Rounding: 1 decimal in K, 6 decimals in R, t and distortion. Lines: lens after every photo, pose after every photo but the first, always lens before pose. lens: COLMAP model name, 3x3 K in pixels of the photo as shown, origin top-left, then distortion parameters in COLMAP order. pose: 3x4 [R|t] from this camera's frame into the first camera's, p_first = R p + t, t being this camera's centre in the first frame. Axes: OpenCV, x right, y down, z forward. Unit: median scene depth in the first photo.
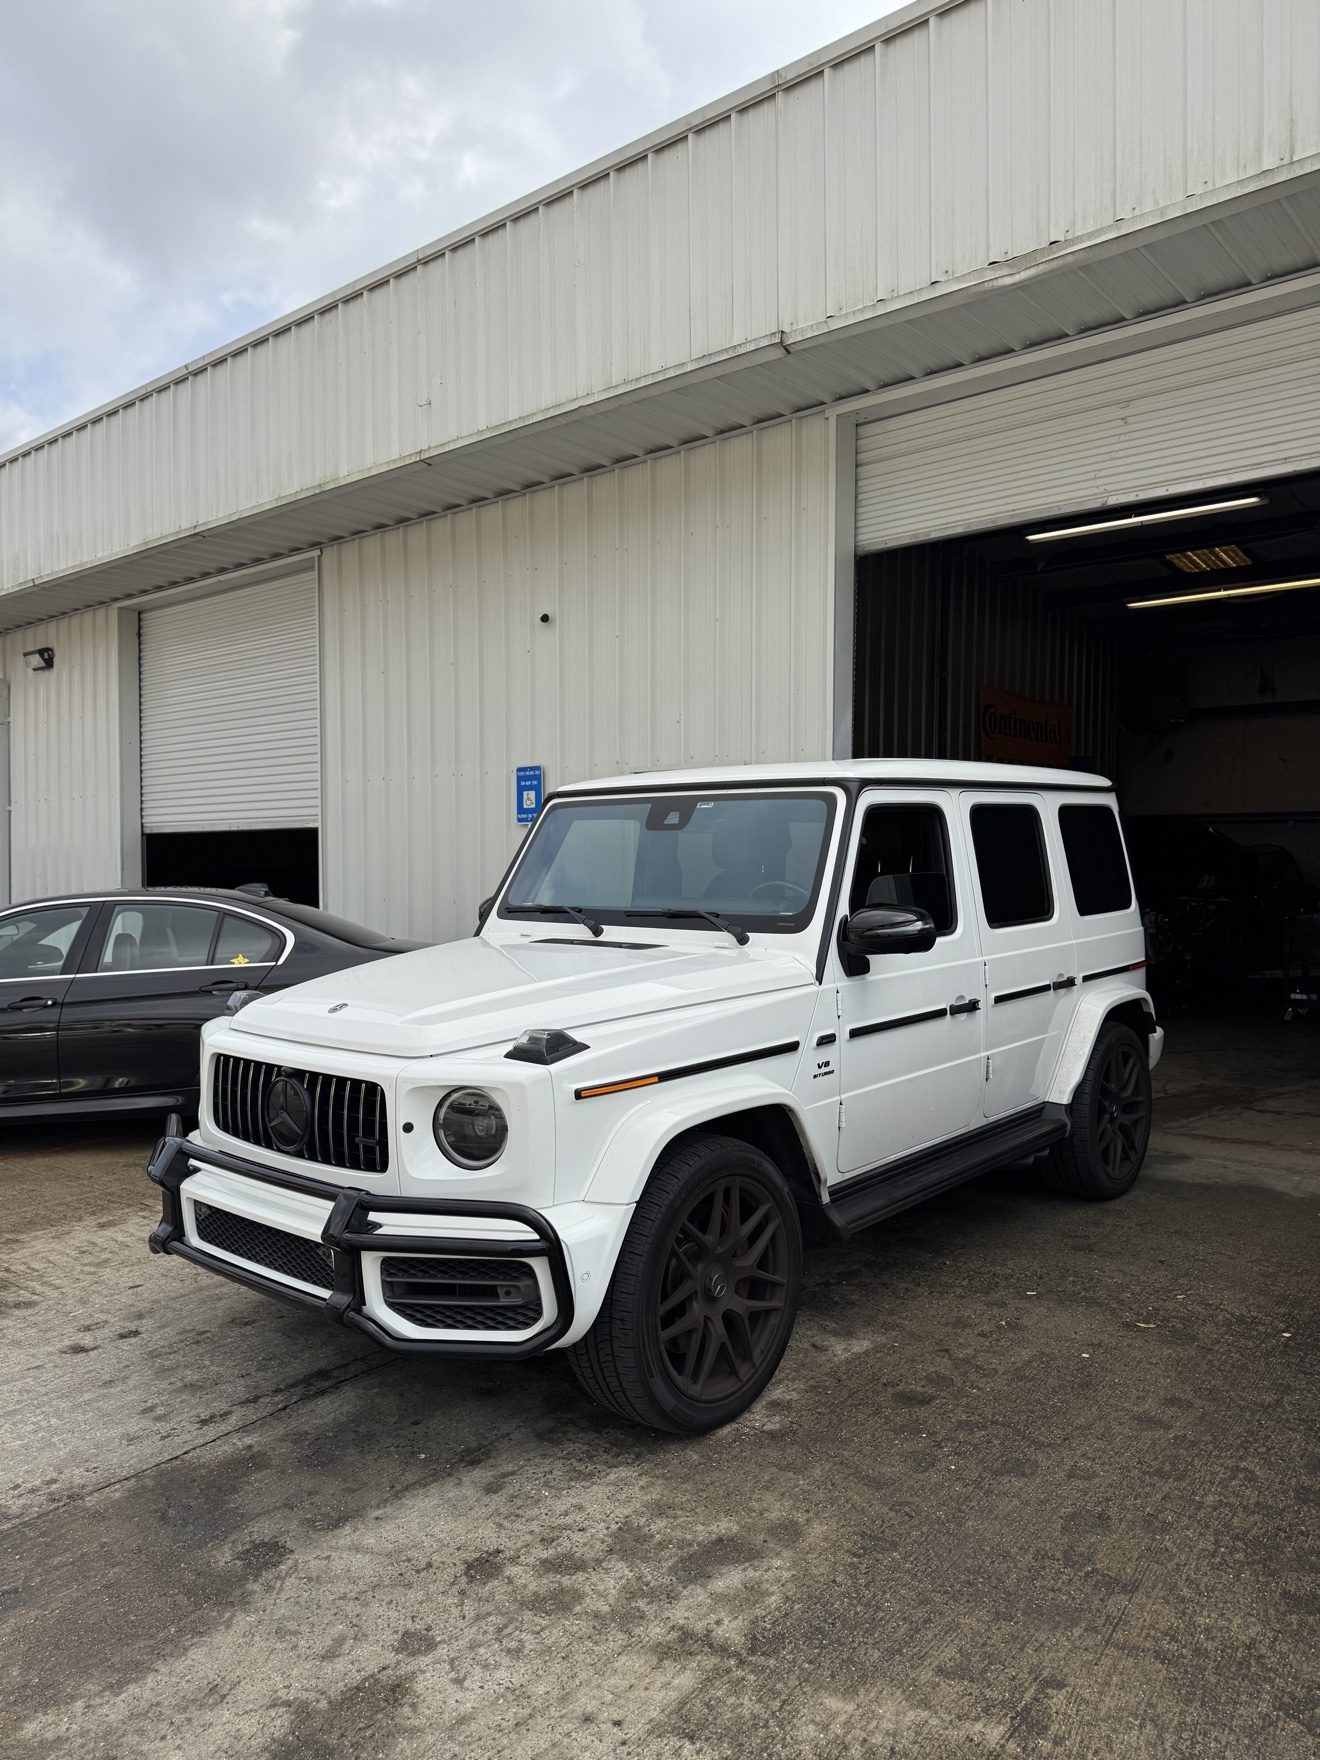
lens RADIAL K [[1327.1, 0, 657.0], [0, 1327.1, 895.2], [0, 0, 1]] dist [0.049573, -0.045804]
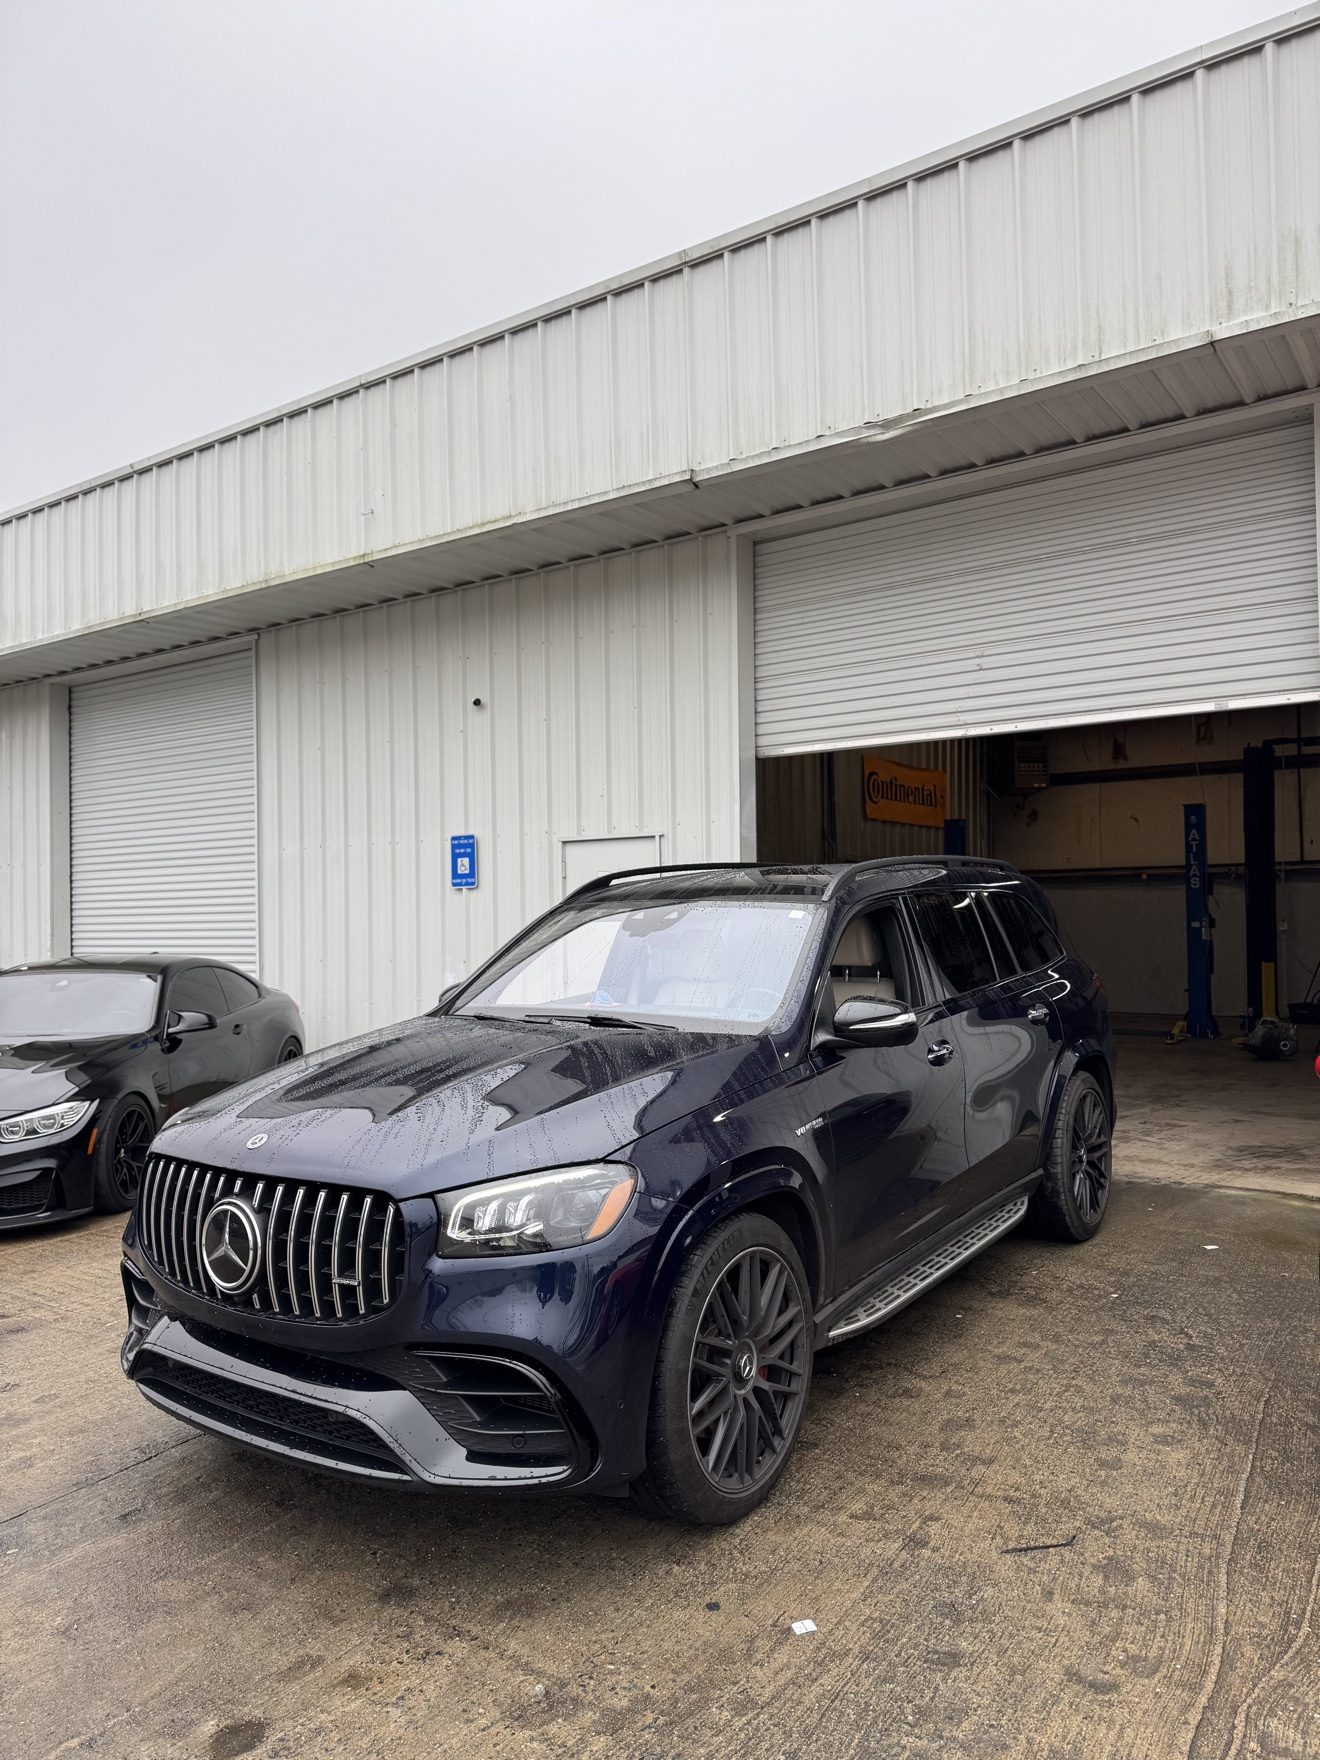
lens RADIAL K [[1327.1, 0, 672.1], [0, 1327.1, 898.7], [0, 0, 1]] dist [0.049573, -0.045804]
pose [[0.995711, -0.012587, 0.091663, -0.032986], [0.015969, 0.999215, -0.036262, -0.003725], [-0.091134, 0.037570, 0.995130, -0.135176]]
